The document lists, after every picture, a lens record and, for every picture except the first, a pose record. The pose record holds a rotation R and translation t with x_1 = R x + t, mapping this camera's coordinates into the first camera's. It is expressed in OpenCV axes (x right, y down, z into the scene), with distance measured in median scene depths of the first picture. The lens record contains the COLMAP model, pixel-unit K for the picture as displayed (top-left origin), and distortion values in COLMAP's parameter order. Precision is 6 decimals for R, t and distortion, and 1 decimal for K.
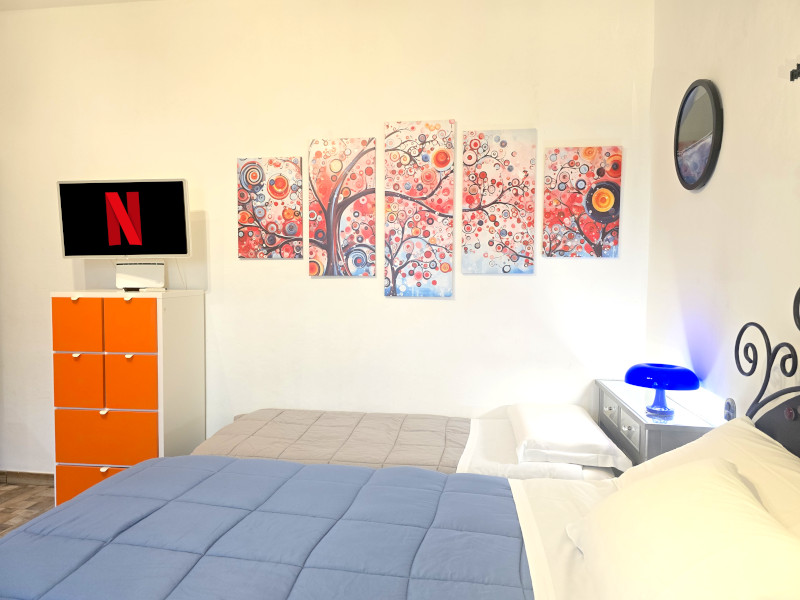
lens RADIAL K [[533.4, 0, 400.0], [0, 533.4, 296.2], [0, 0, 1]] dist [0.049324, -0.046539]
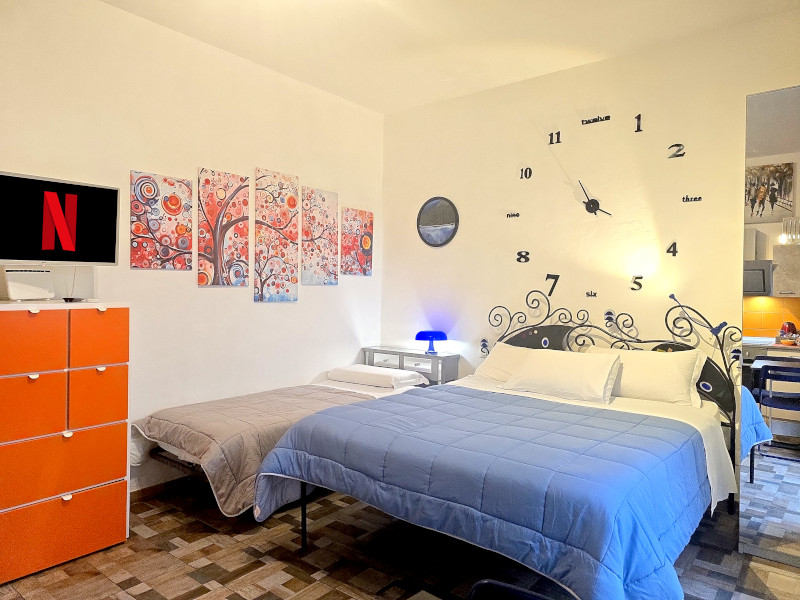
lens RADIAL K [[533.4, 0, 401.9], [0, 533.4, 298.5], [0, 0, 1]] dist [0.049324, -0.046539]
pose [[0.501017, -0.016665, 0.865277, -0.987444], [0.024255, 0.999692, 0.005210, -0.005510], [-0.865097, 0.018377, 0.501267, 0.050035]]
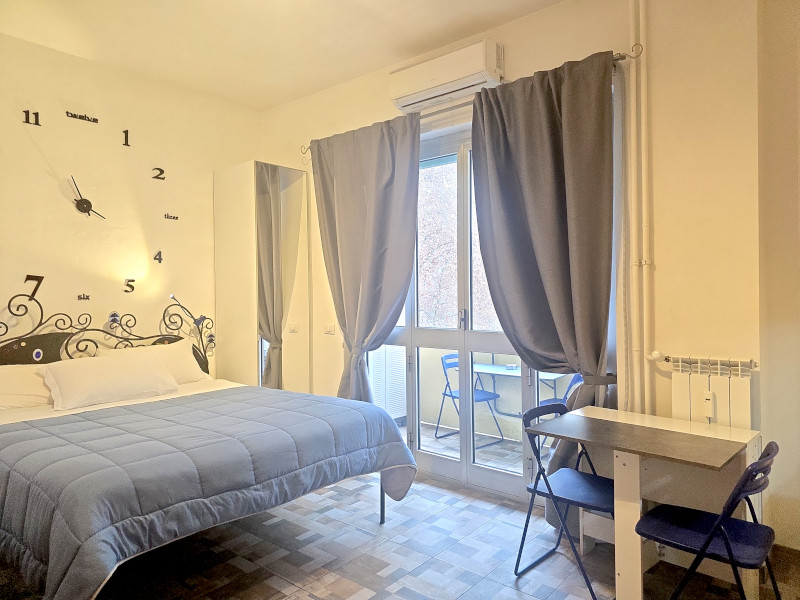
lens RADIAL K [[533.4, 0, 399.5], [0, 533.4, 296.2], [0, 0, 1]] dist [0.049324, -0.046539]
pose [[-0.860283, 0.001945, 0.509813, -0.918573], [0.025983, 0.998860, 0.040034, -0.026856], [-0.509155, 0.047687, -0.859353, 0.849322]]
